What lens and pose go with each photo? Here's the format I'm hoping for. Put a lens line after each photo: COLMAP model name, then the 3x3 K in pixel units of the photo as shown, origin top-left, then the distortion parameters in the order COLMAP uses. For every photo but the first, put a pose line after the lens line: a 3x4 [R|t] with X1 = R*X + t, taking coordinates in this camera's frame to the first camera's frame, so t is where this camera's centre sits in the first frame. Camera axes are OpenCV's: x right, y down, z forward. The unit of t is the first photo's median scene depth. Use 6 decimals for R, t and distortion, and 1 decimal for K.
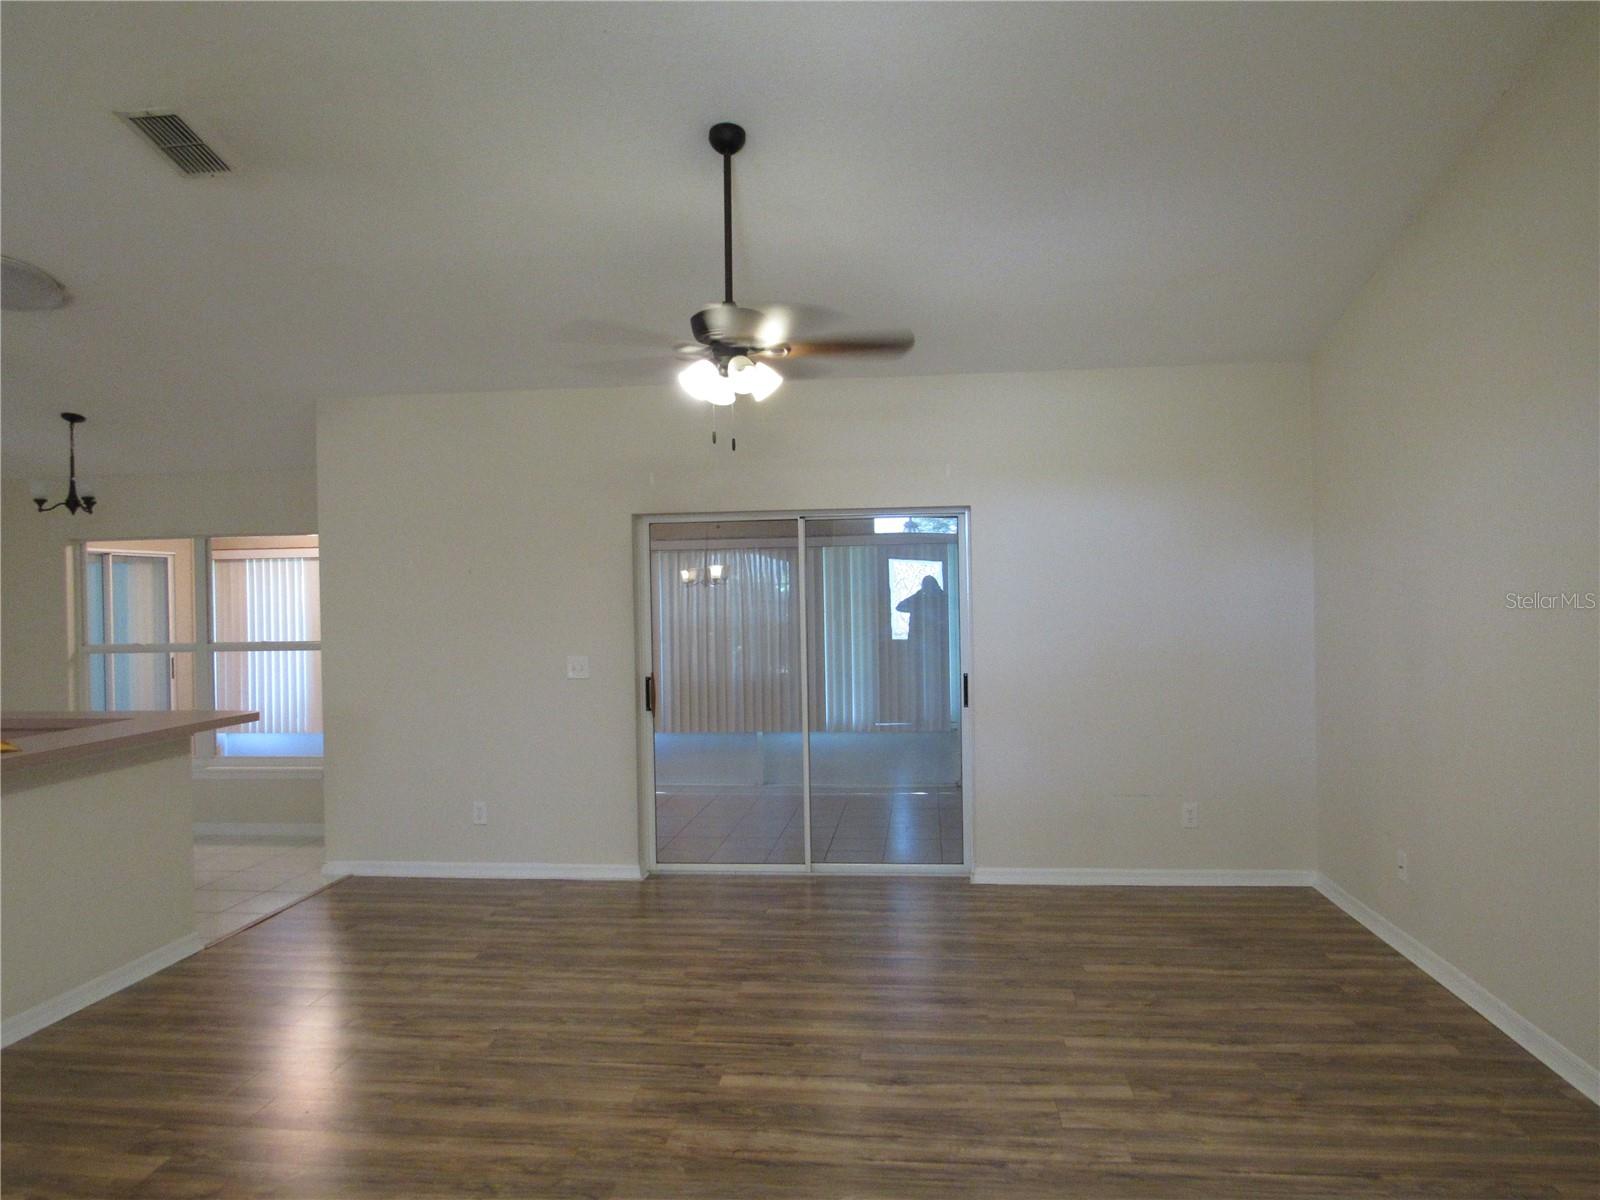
lens RADIAL K [[1152.0, 0, 800.0], [0, 1152.0, 600.0], [0, 0, 1]] dist [-0.014530, -0.003197]
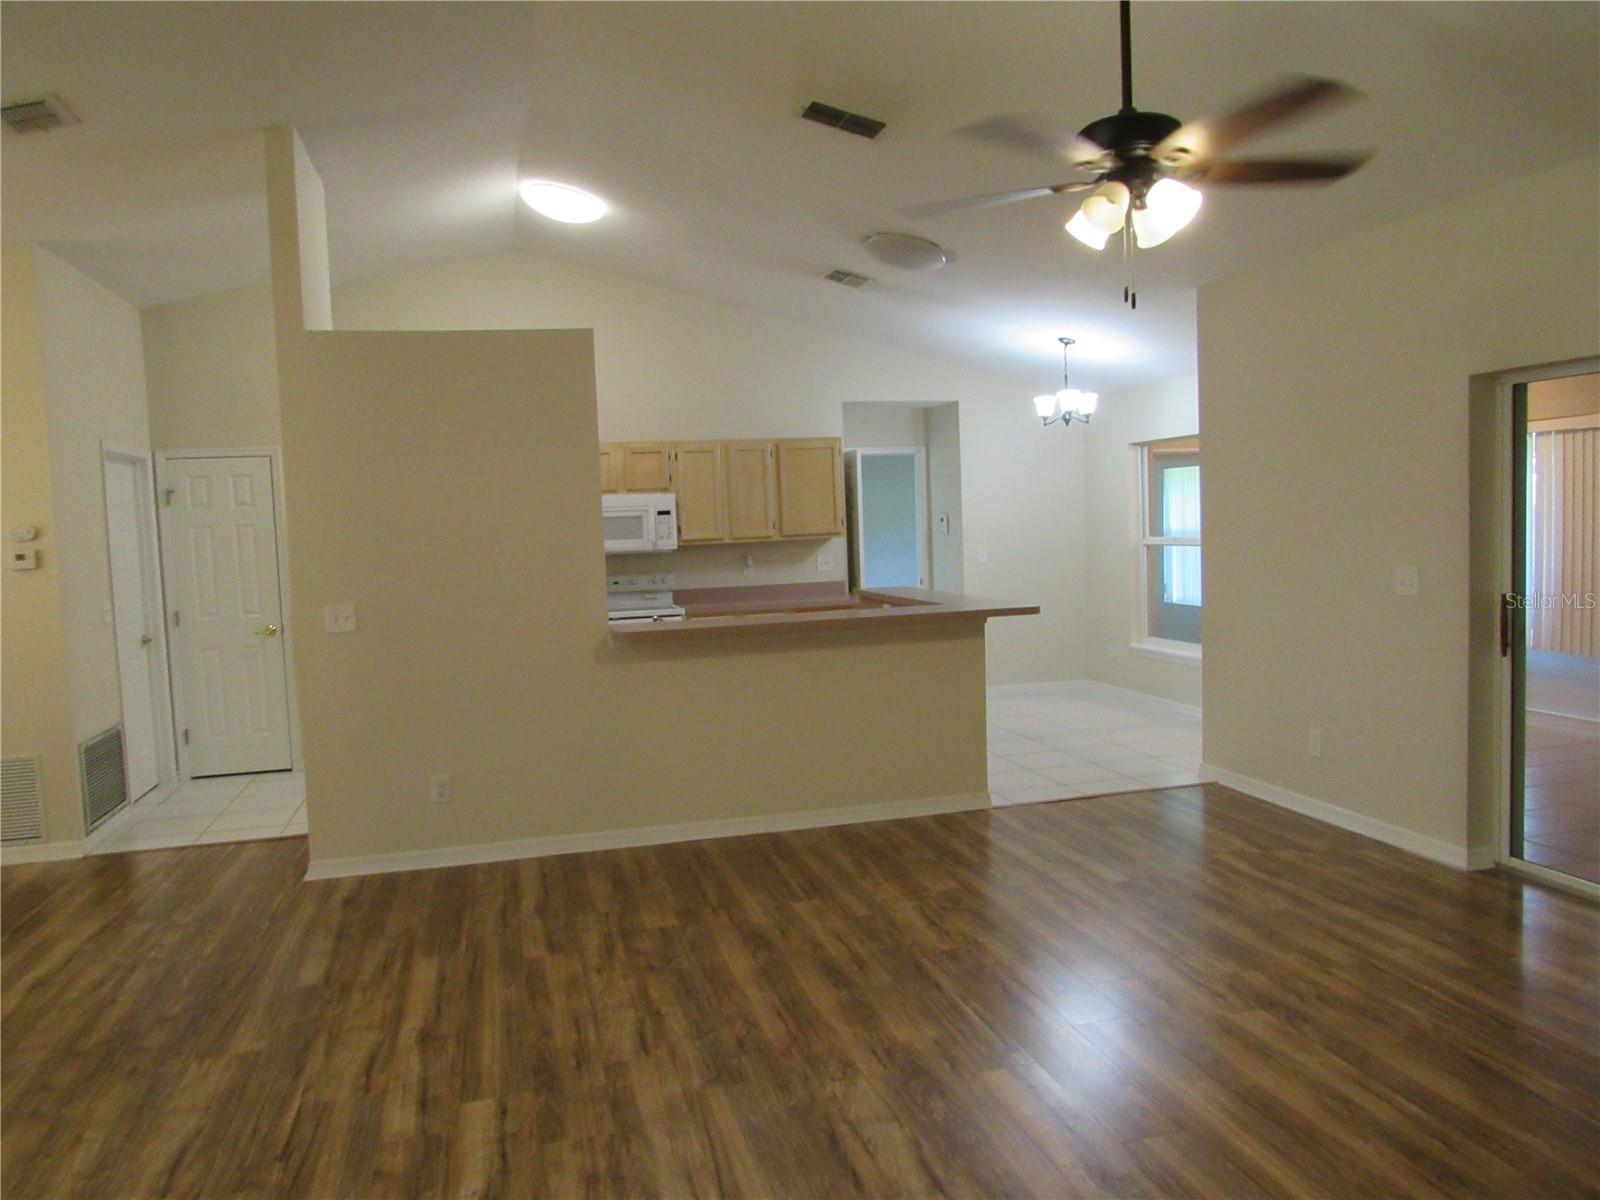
lens RADIAL K [[1152.0, 0, 800.0], [0, 1152.0, 600.0], [0, 0, 1]] dist [-0.014530, -0.003197]
pose [[0.360023, 0.072077, -0.930155, 0.570033], [0.026052, 0.995846, 0.087251, -0.011671], [0.932579, -0.055645, 0.356650, 0.501130]]
